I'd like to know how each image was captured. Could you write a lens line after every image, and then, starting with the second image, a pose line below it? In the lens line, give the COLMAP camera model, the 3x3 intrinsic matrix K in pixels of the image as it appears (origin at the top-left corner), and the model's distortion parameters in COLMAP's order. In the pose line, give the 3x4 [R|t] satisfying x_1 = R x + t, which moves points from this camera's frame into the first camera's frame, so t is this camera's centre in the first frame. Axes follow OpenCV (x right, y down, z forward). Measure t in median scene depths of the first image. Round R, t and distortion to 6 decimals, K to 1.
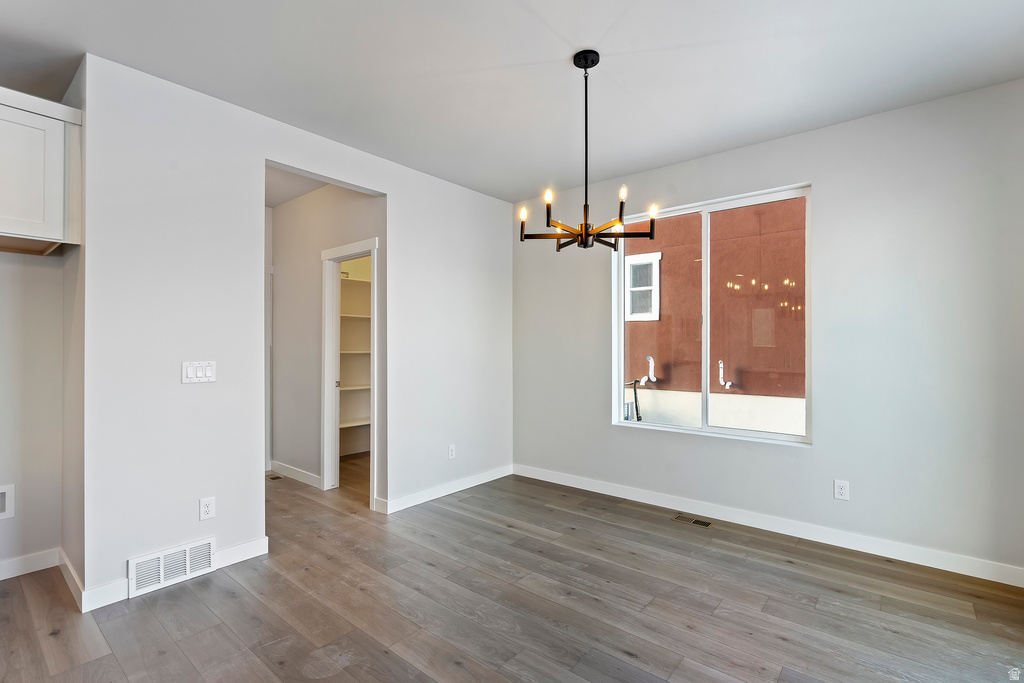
lens RADIAL K [[472.9, 0, 512.0], [0, 472.9, 341.5], [0, 0, 1]] dist [0.001020, 0.000186]
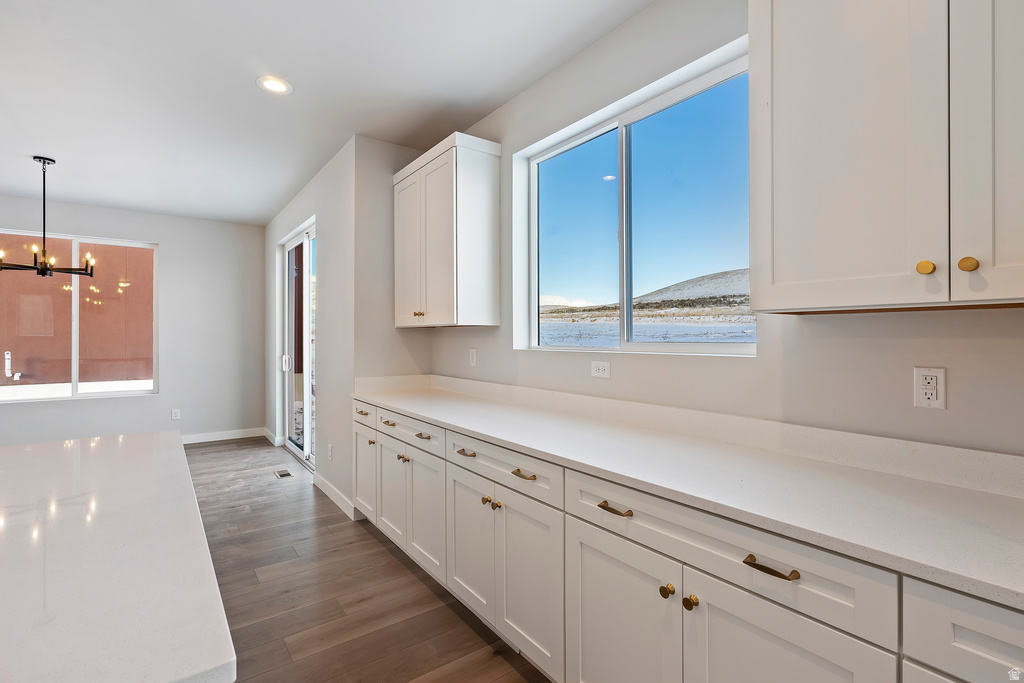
lens RADIAL K [[472.9, 0, 512.0], [0, 472.9, 341.5], [0, 0, 1]] dist [0.001020, 0.000186]
pose [[0.237420, -0.011348, 0.971341, -0.255946], [-0.009714, 0.999854, 0.014056, -0.003589], [-0.971358, -0.012773, 0.237276, -0.232361]]
